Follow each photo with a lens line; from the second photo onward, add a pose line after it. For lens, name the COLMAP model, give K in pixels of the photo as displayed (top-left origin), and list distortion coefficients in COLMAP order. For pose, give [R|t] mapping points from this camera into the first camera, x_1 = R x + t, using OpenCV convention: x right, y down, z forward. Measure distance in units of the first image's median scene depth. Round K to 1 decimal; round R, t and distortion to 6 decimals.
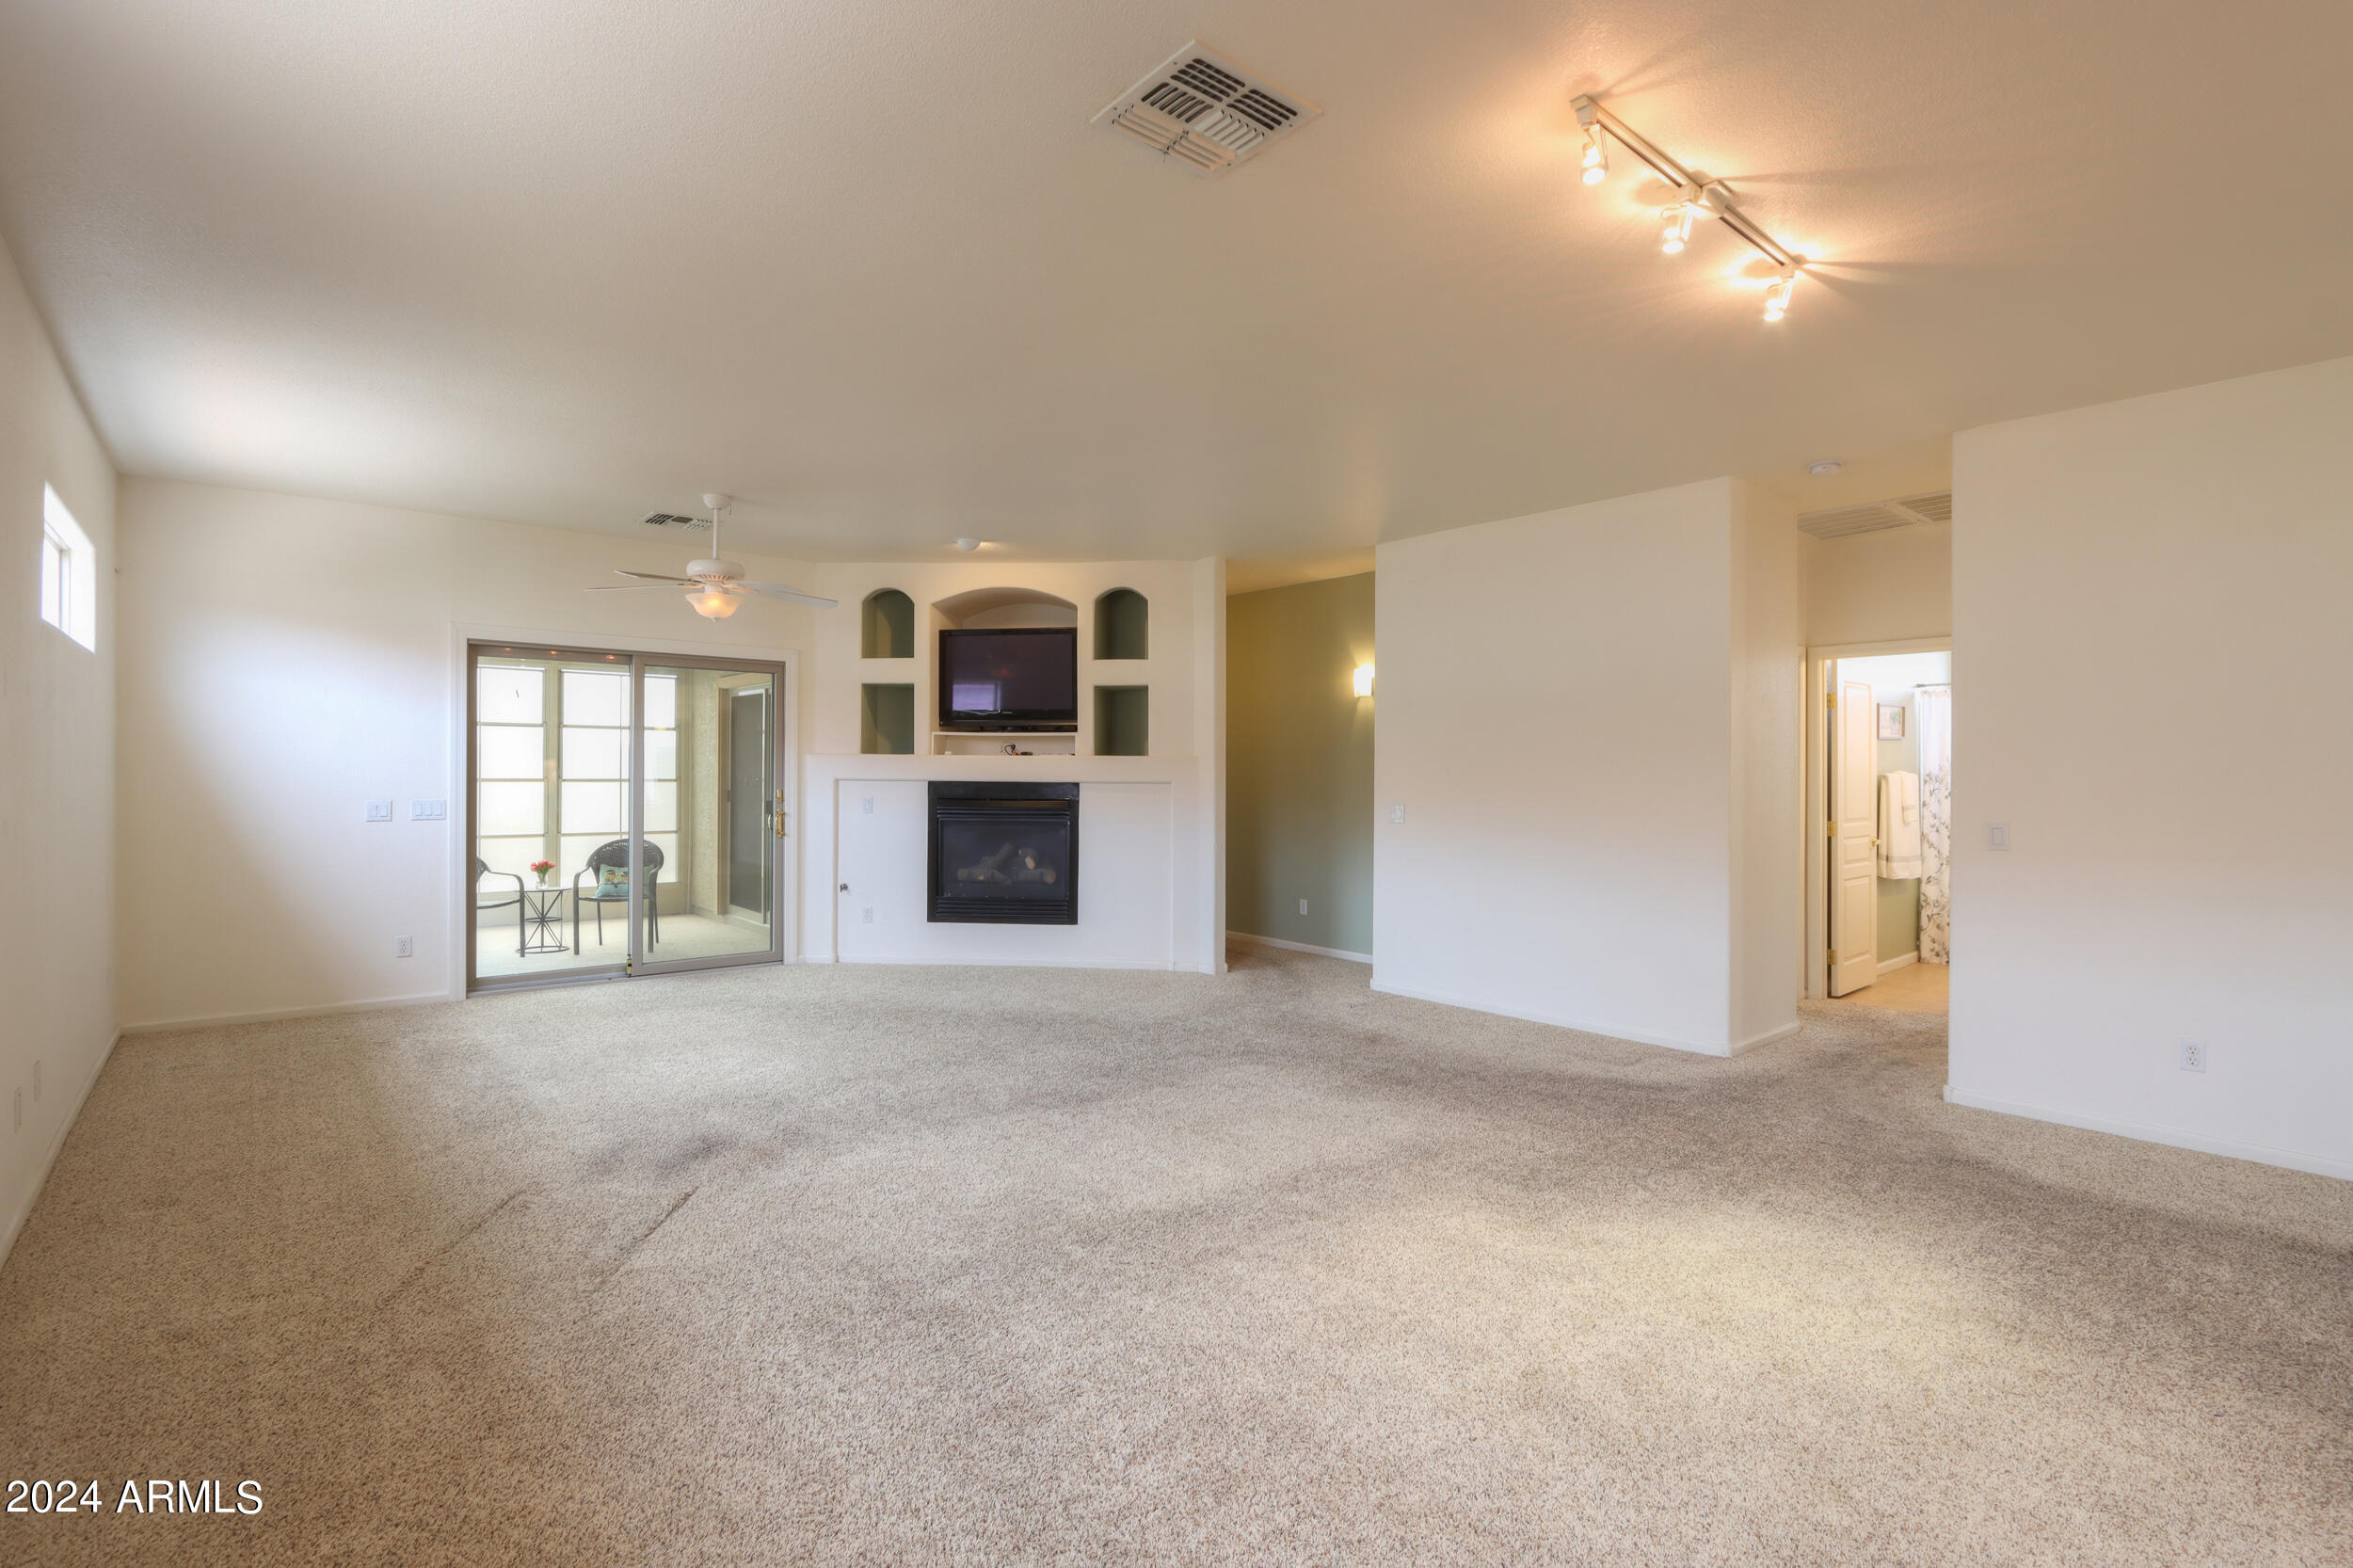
lens RADIAL K [[1099.6, 0, 1182.5], [0, 1099.6, 768.3], [0, 0, 1]] dist [-0.000273, 0.000012]
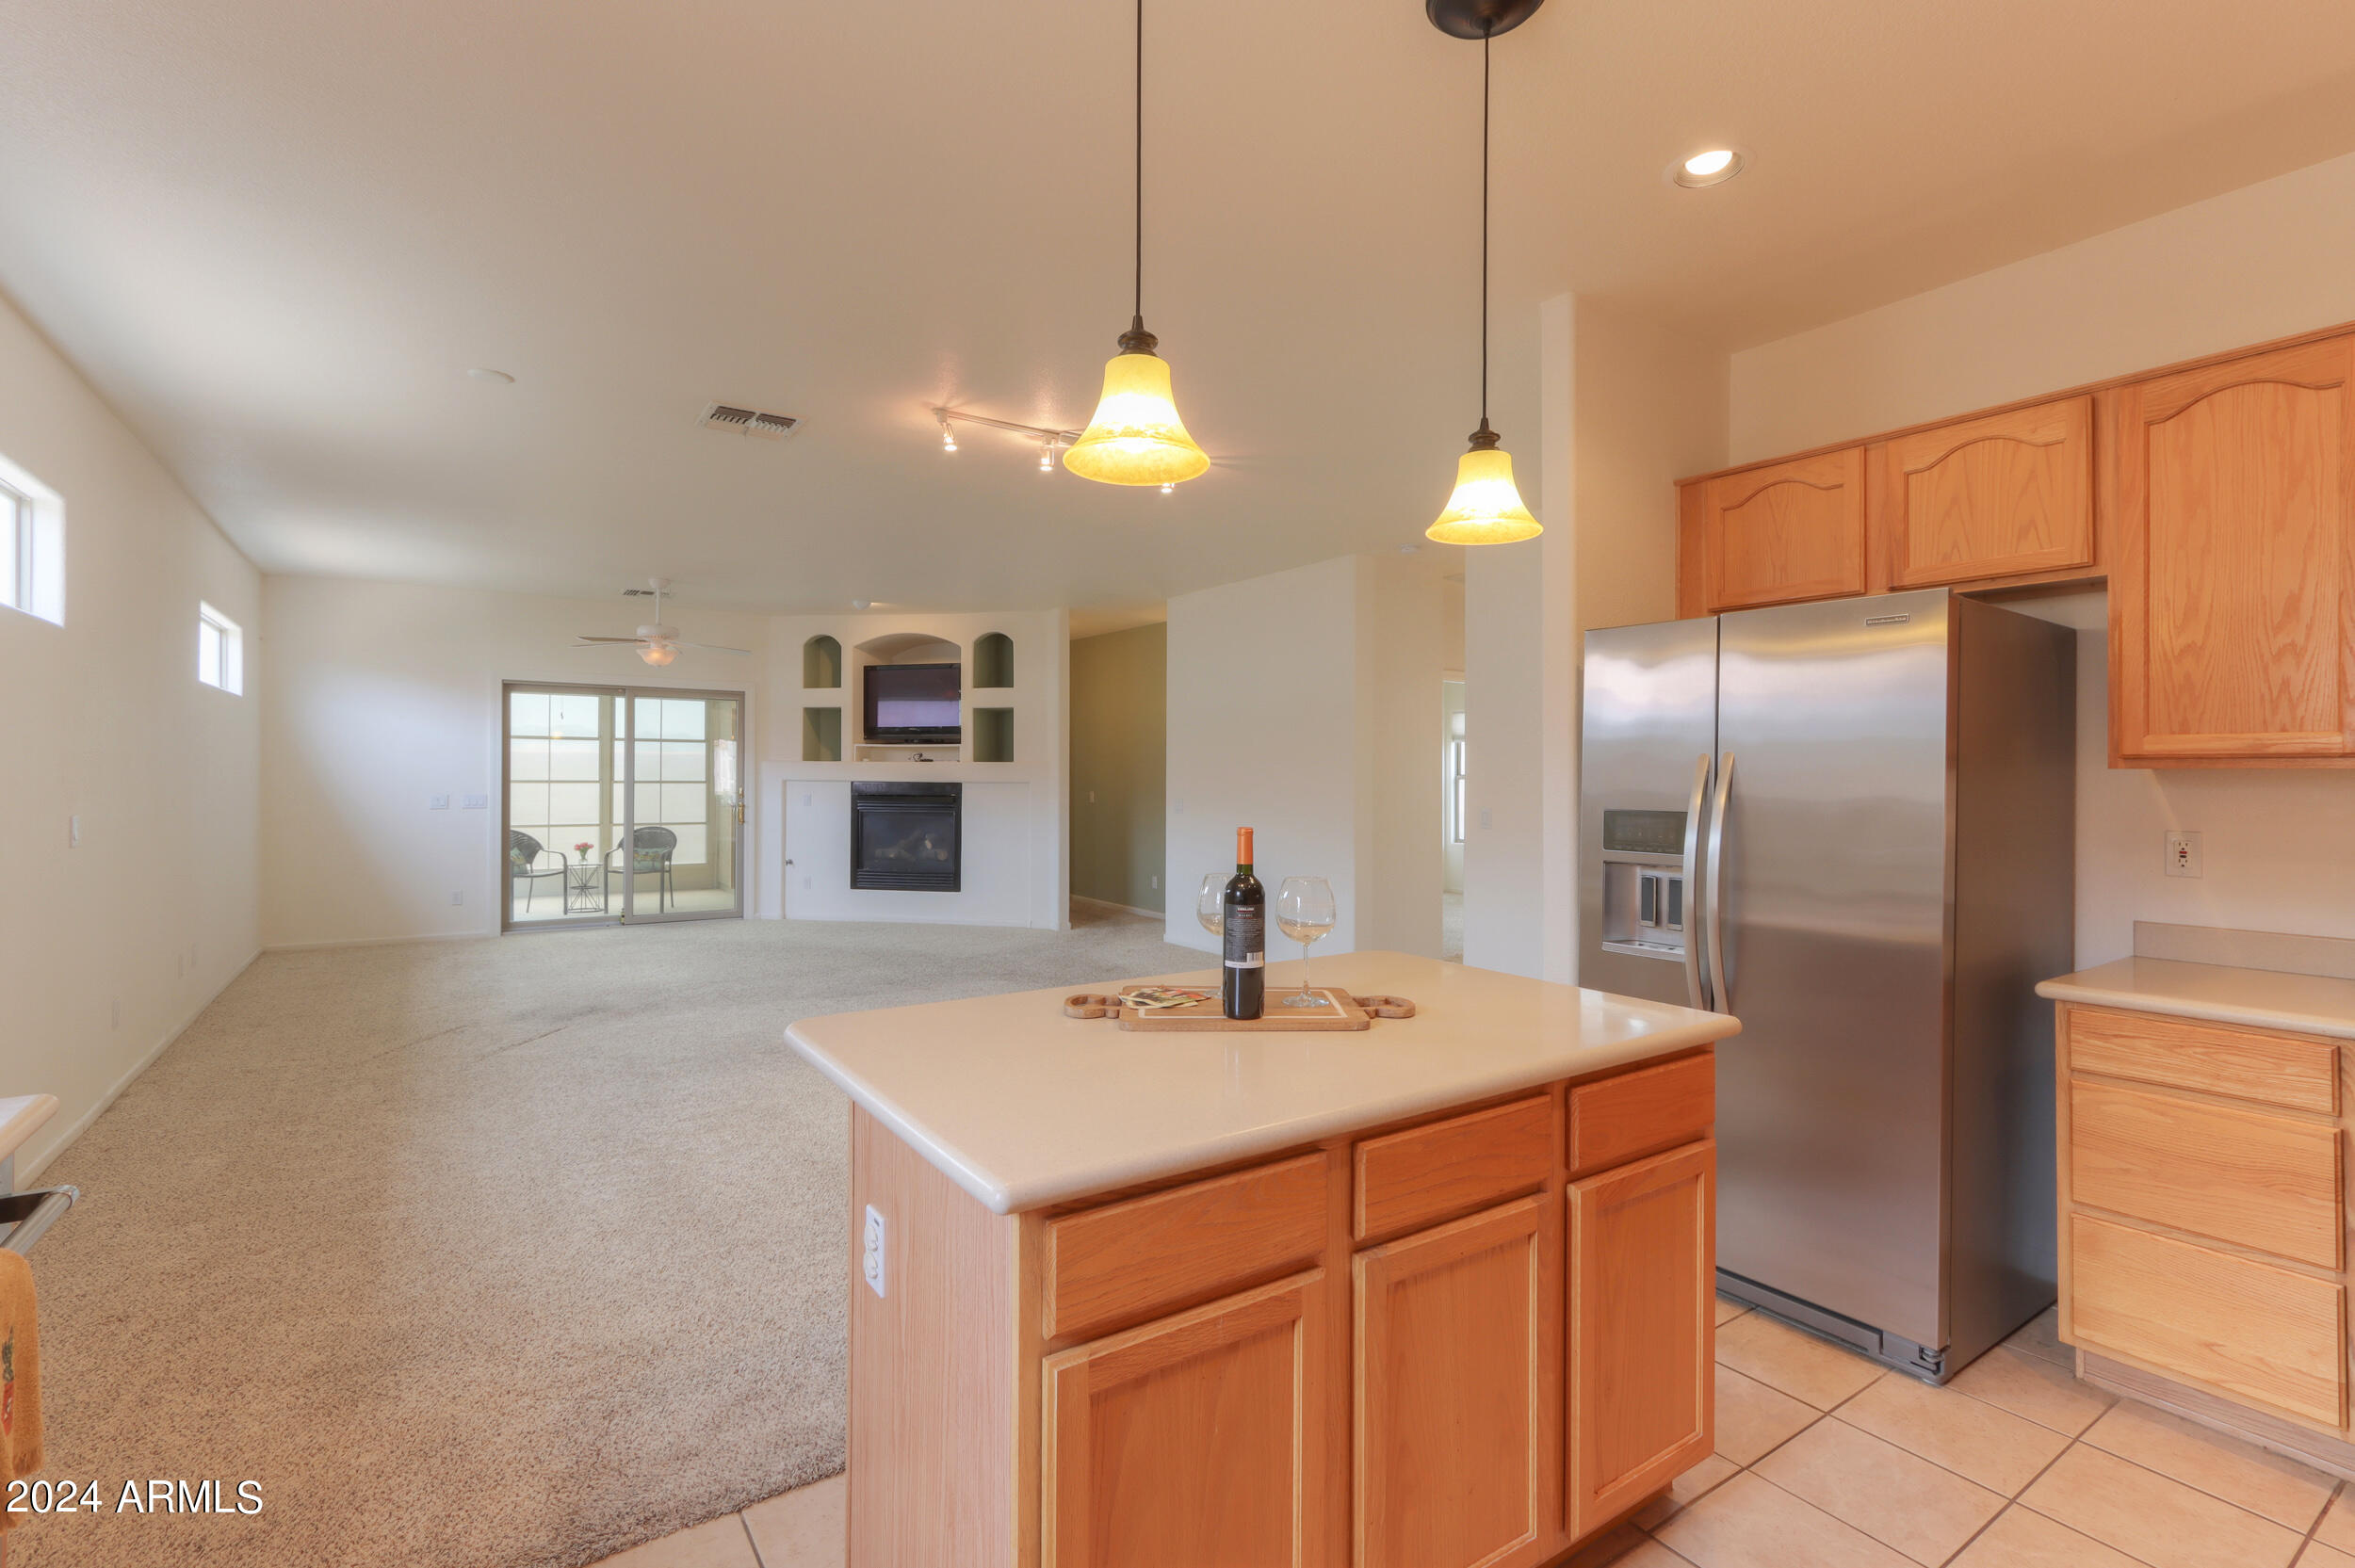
lens RADIAL K [[1073.5, 0, 1184.4], [0, 1073.5, 772.4], [0, 0, 1]] dist [0.019292, -0.000162]
pose [[0.994900, -0.001287, -0.100862, 0.295126], [0.001253, 0.999999, -0.000404, 0.001804], [0.100862, 0.000276, 0.994900, -0.237002]]
